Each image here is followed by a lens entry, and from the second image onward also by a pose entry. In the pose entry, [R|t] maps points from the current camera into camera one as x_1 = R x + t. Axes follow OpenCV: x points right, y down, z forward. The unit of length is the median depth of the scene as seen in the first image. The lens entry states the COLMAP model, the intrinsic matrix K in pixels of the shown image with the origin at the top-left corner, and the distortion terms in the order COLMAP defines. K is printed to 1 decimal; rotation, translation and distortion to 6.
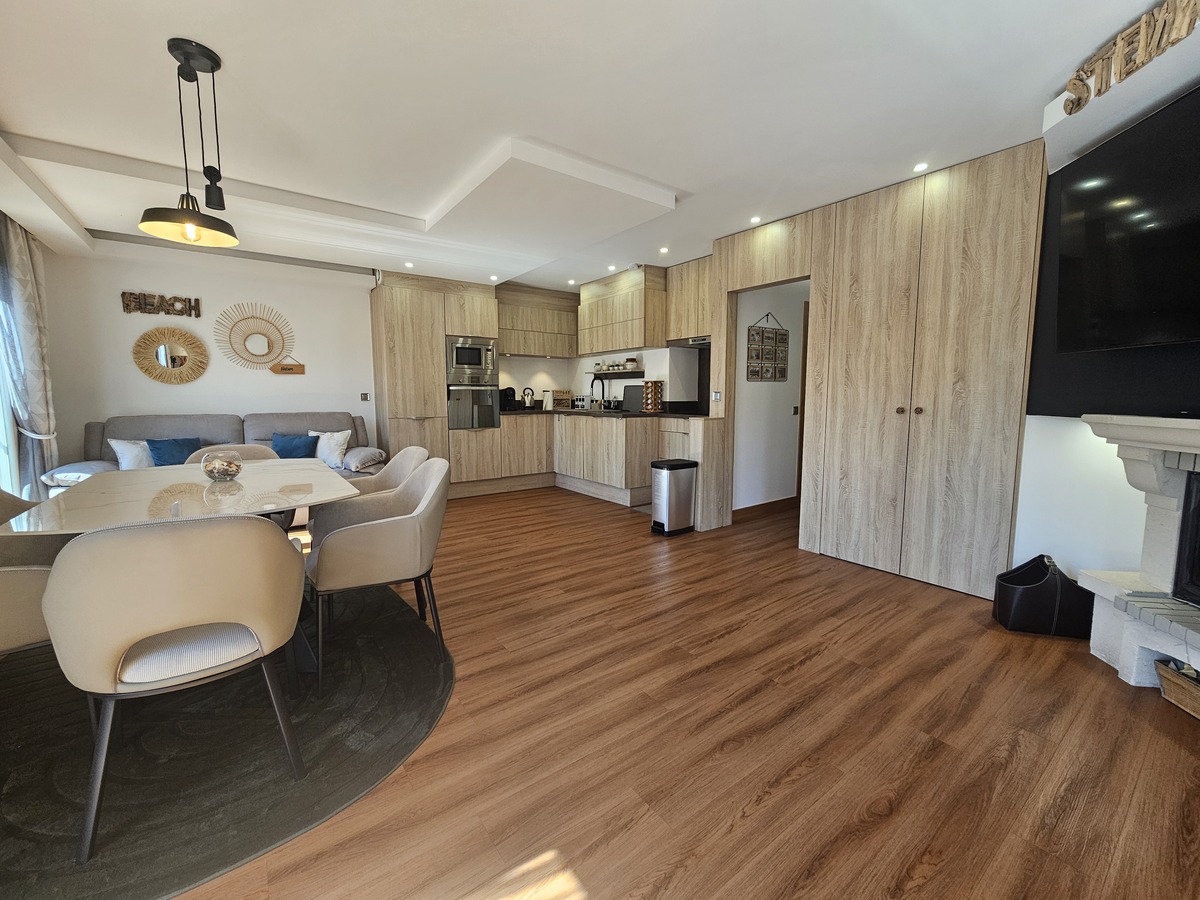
lens RADIAL K [[488.3, 0, 605.6], [0, 488.3, 445.3], [0, 0, 1]] dist [-0.002633, 0.000187]
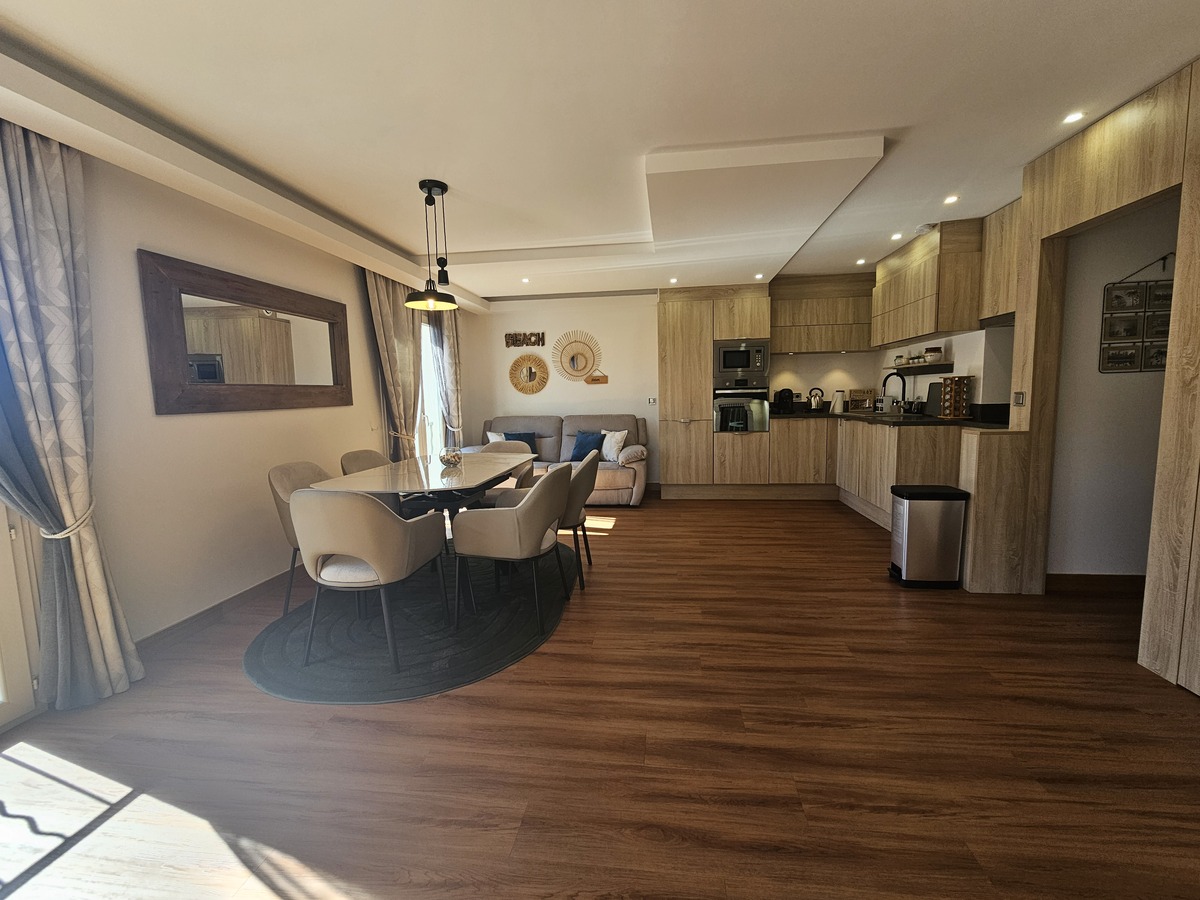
lens RADIAL K [[488.3, 0, 606.4], [0, 488.3, 446.8], [0, 0, 1]] dist [-0.002633, 0.000187]
pose [[0.720675, 0.057112, -0.690917, 0.299656], [-0.048386, 0.998314, 0.032053, -0.030522], [0.691583, 0.010331, 0.722223, 0.131408]]
